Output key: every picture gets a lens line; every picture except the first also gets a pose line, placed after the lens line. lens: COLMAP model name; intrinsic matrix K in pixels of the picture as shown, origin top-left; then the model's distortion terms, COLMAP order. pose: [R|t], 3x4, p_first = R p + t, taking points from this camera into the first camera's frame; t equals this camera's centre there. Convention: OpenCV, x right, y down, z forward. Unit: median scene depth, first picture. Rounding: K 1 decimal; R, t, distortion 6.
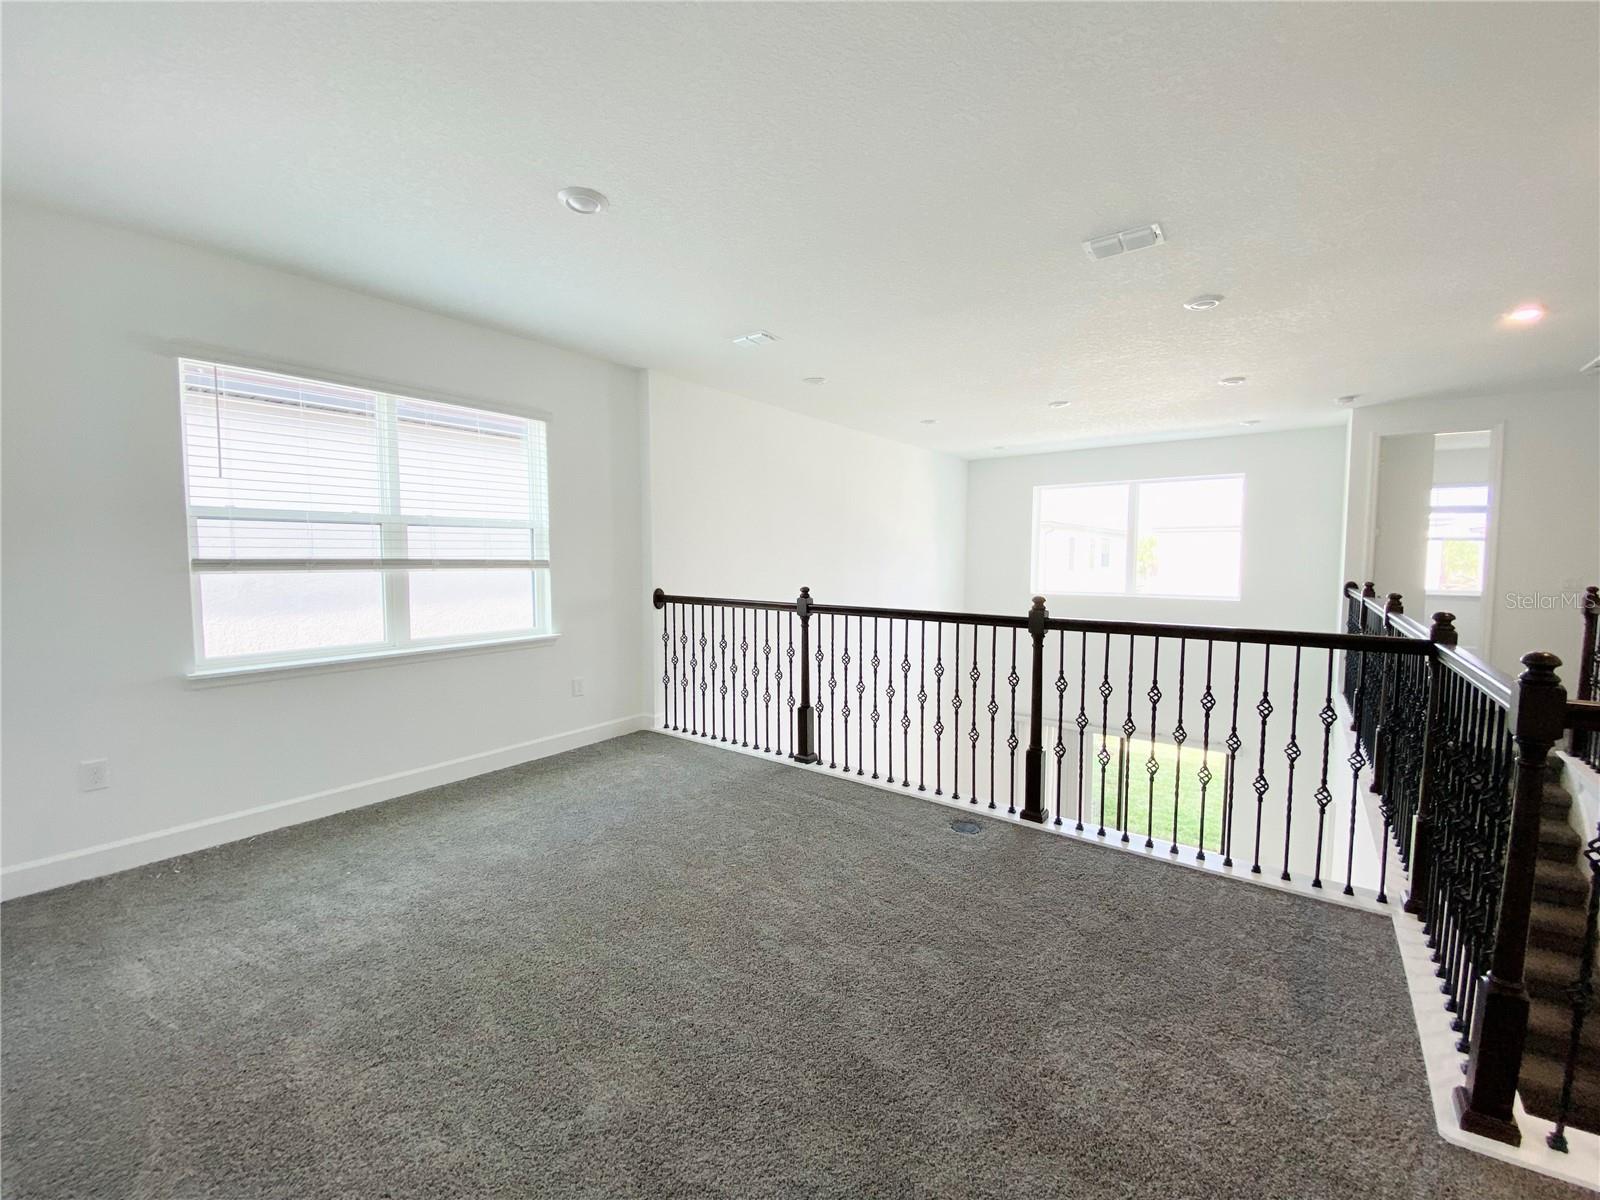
lens RADIAL K [[651.3, 0, 801.3], [0, 651.3, 593.6], [0, 0, 1]] dist [0.005836, -0.012968]
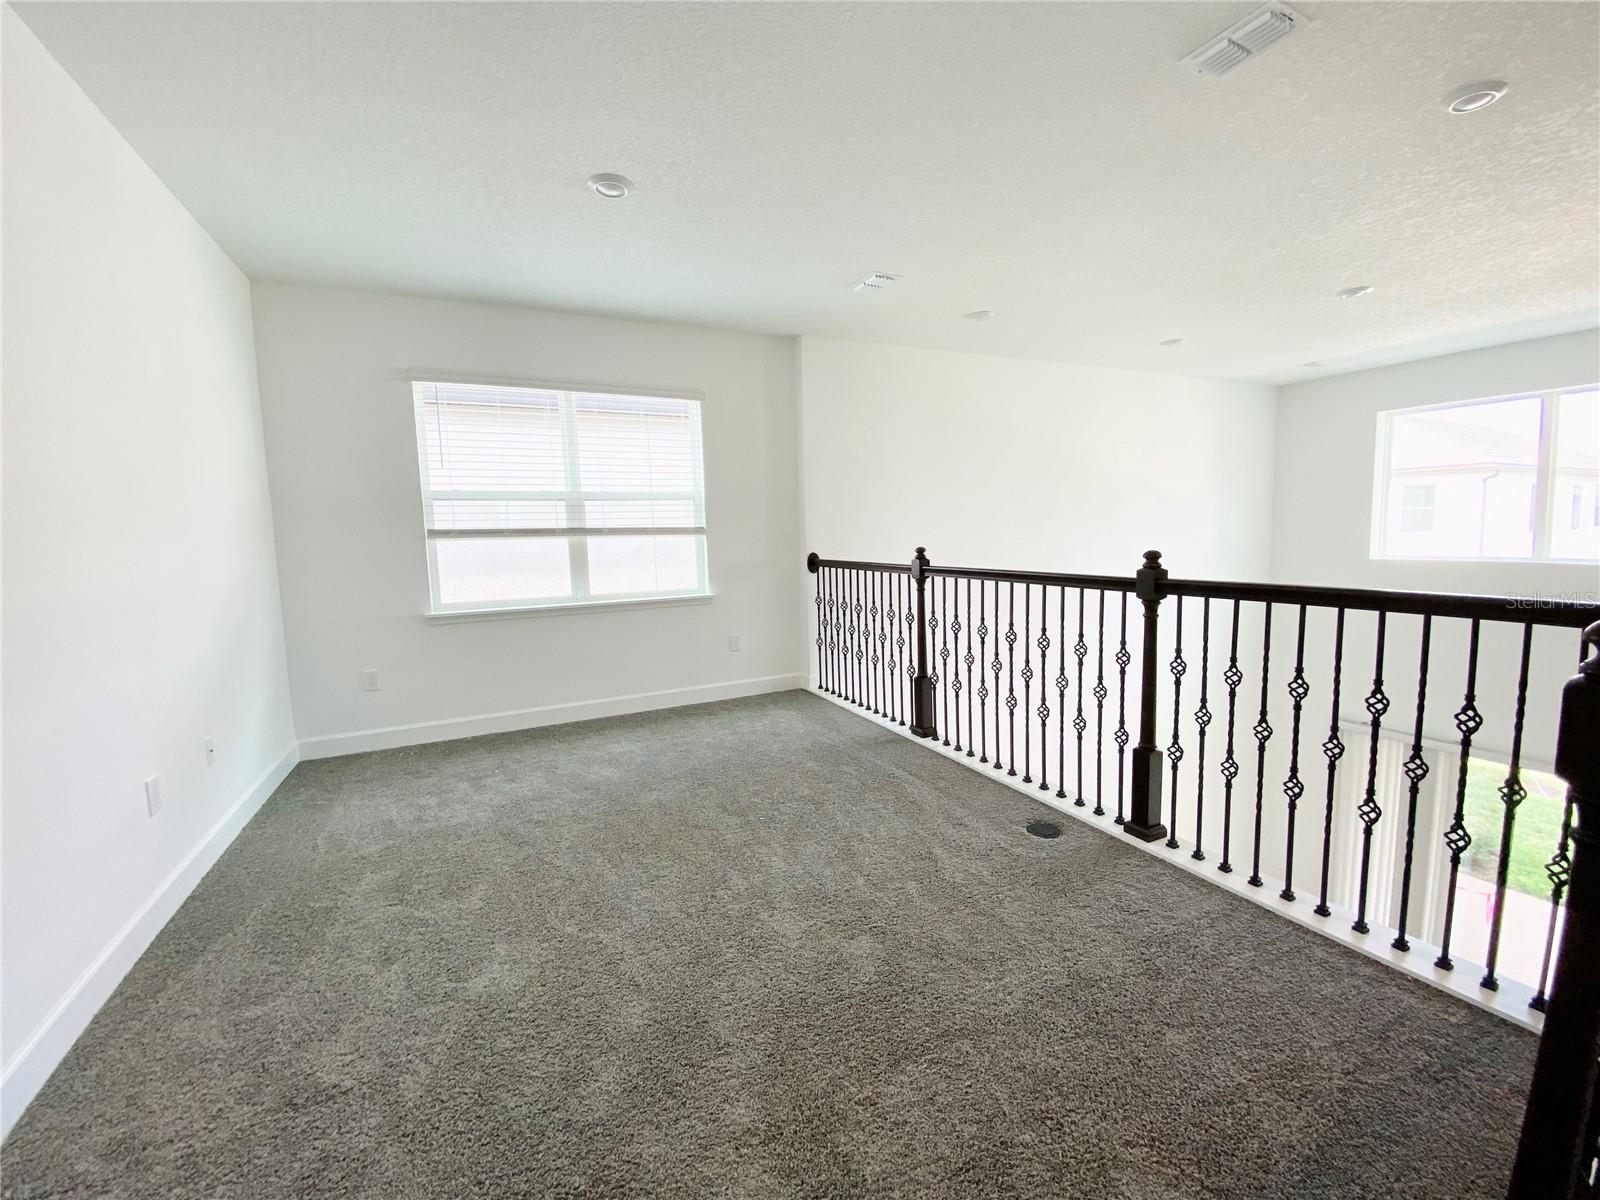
lens RADIAL K [[651.3, 0, 803.3], [0, 651.3, 597.9], [0, 0, 1]] dist [0.005836, -0.012968]
pose [[0.886330, 0.020663, -0.462592, 0.320057], [-0.000181, 0.999019, 0.044277, 0.023327], [0.463053, -0.039160, 0.885465, 0.115618]]
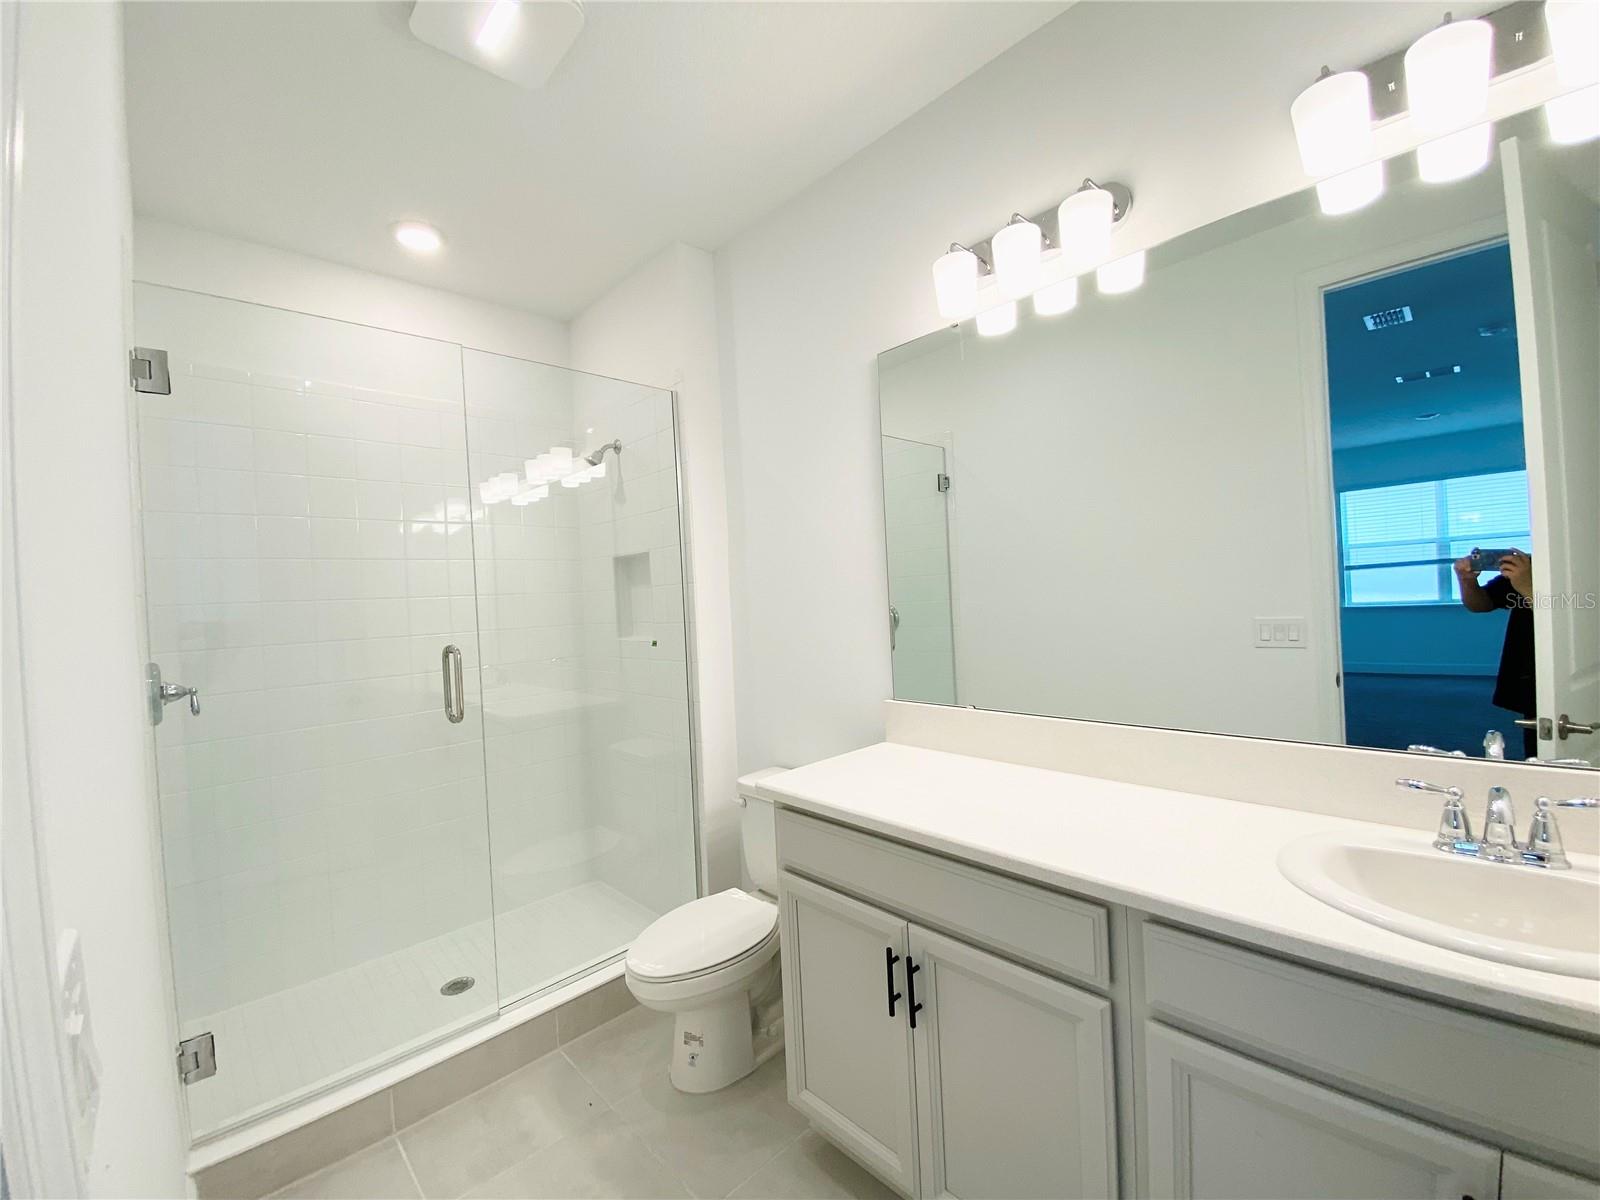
lens RADIAL K [[651.3, 0, 808.5], [0, 651.3, 600.7], [0, 0, 1]] dist [0.005836, -0.012968]
pose [[-0.143894, -0.010795, -0.989534, 1.640155], [-0.005911, 0.999932, -0.010048, 0.106946], [0.989575, 0.004404, -0.143948, -0.653389]]
